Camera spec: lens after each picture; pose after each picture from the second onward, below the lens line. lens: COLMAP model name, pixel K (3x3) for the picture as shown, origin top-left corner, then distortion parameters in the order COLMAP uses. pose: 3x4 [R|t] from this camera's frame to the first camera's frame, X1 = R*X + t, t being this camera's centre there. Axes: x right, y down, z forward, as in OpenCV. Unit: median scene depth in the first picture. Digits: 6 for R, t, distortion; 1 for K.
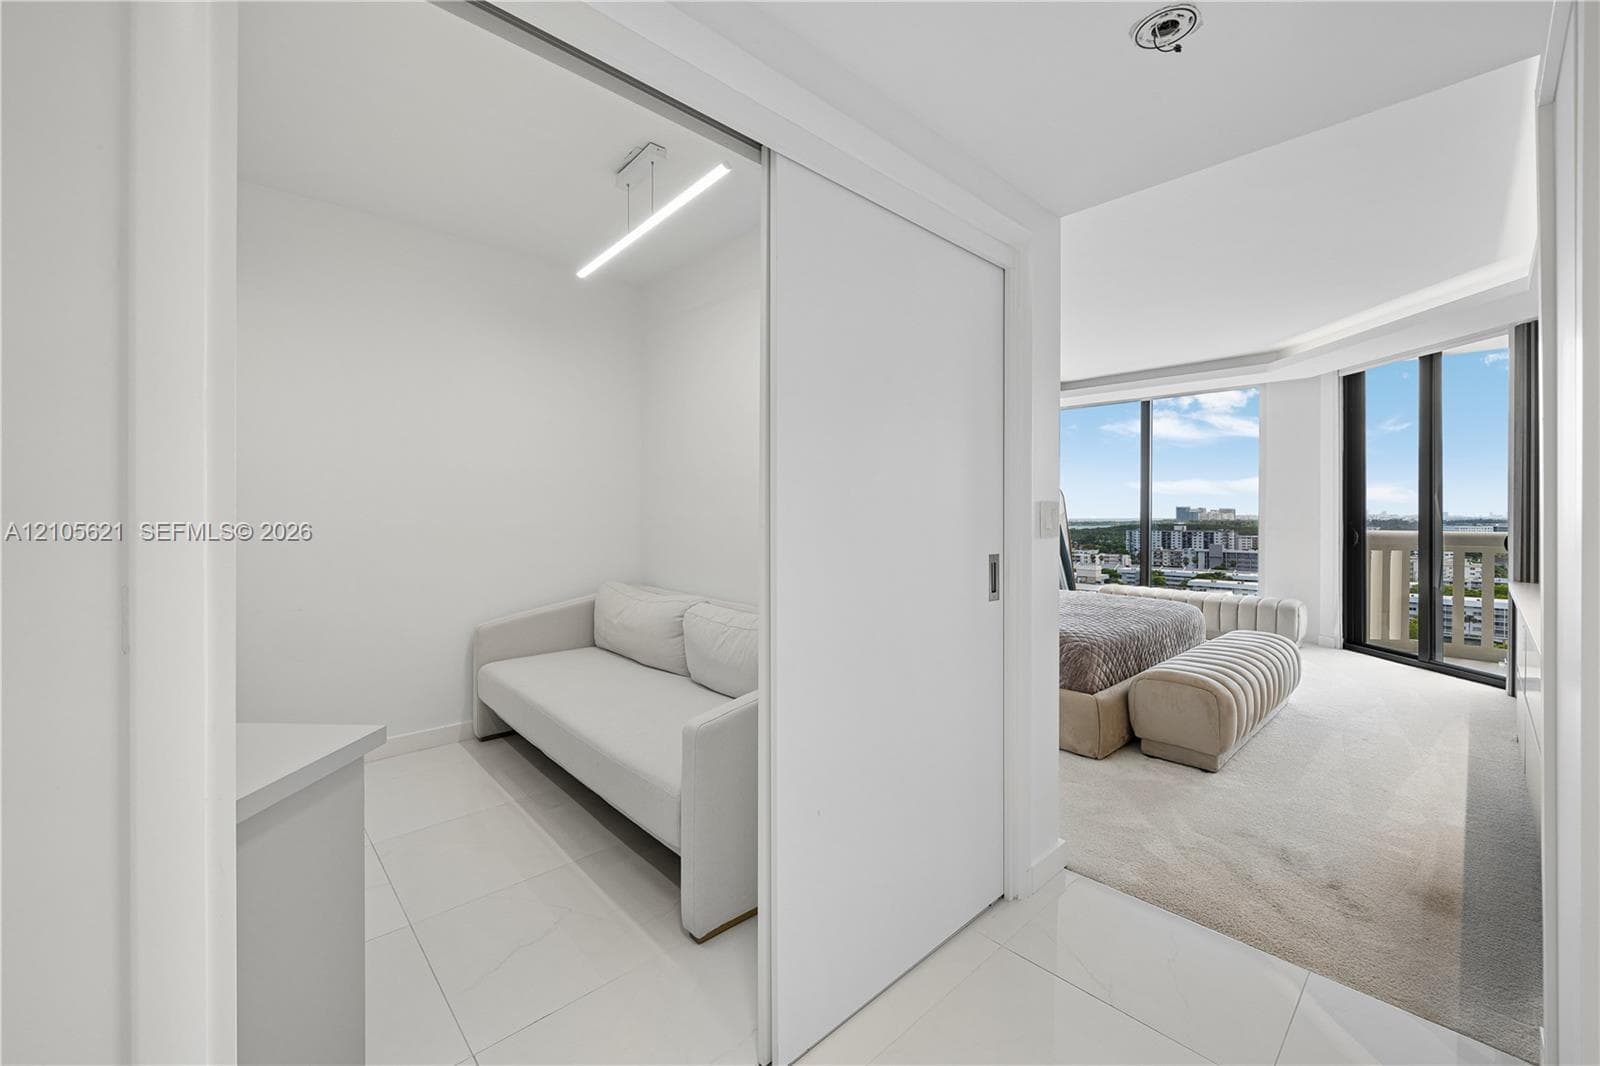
lens RADIAL K [[619.7, 0, 795.1], [0, 619.7, 515.0], [0, 0, 1]] dist [-0.001775, -0.000262]
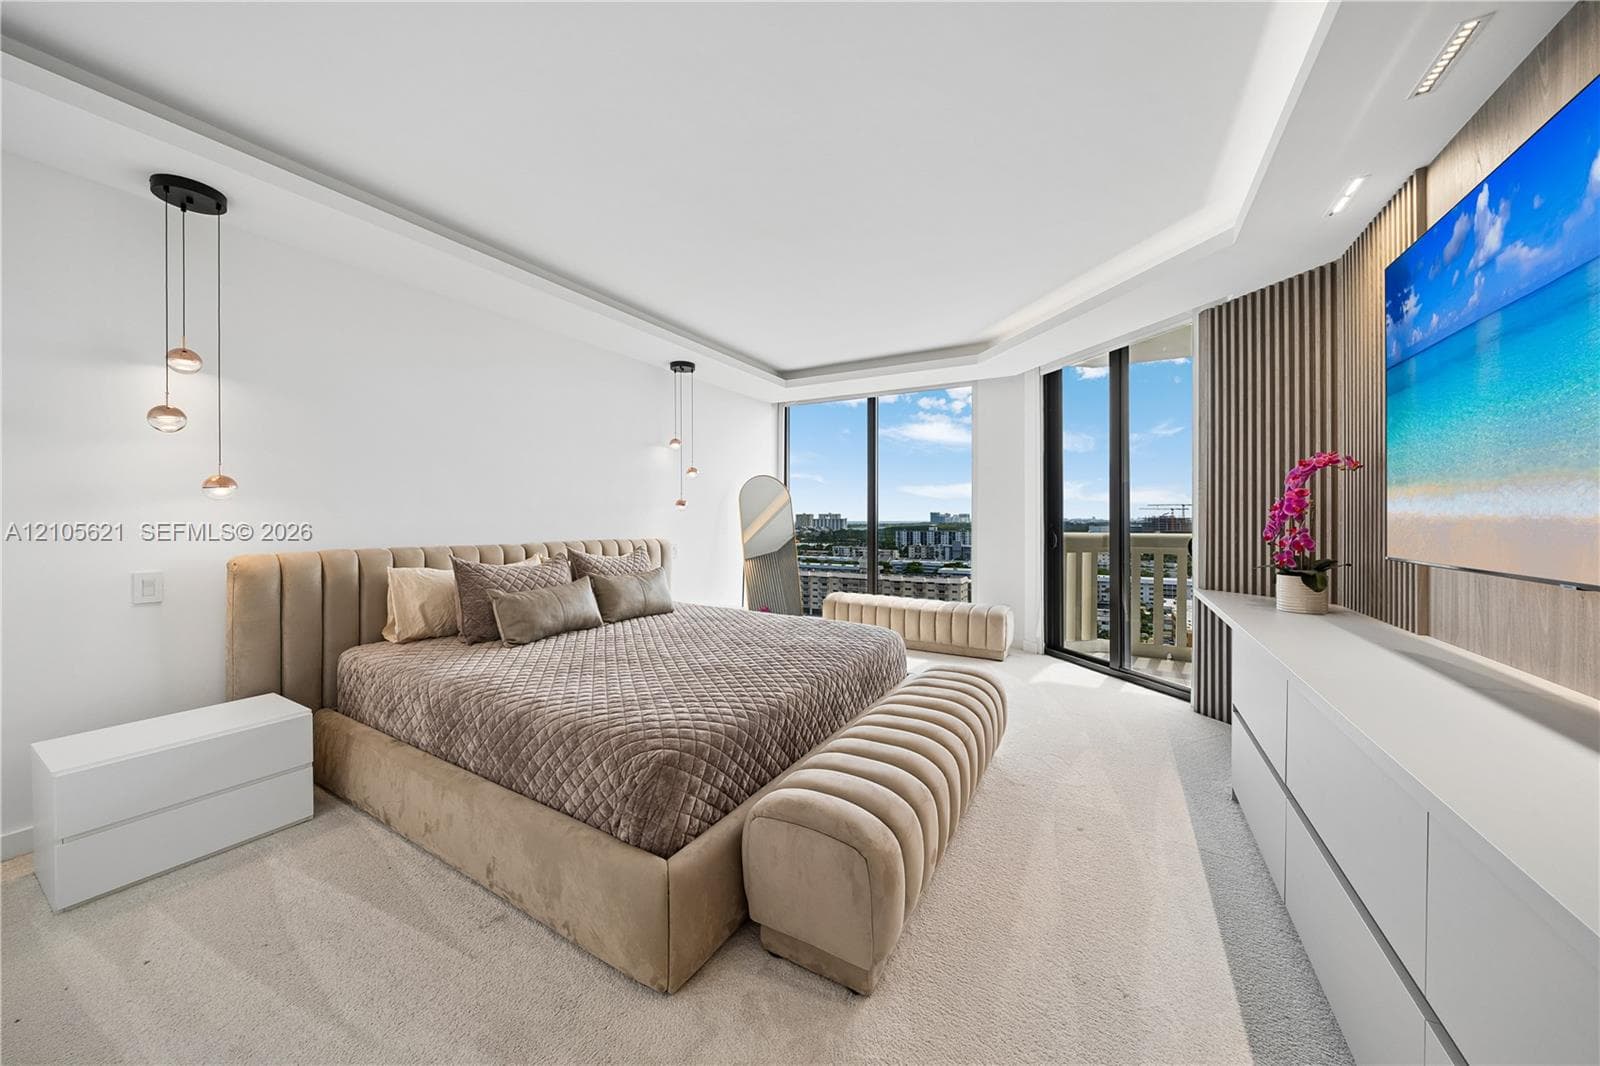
lens RADIAL K [[546.6, 0, 793.2], [0, 546.6, 517.4], [0, 0, 1]] dist [-0.007051, -0.000122]
pose [[0.953454, -0.000861, 0.301538, 0.273957], [0.001826, 0.999994, -0.002919, 0.002812], [-0.301534, 0.003333, 0.953450, 0.328782]]
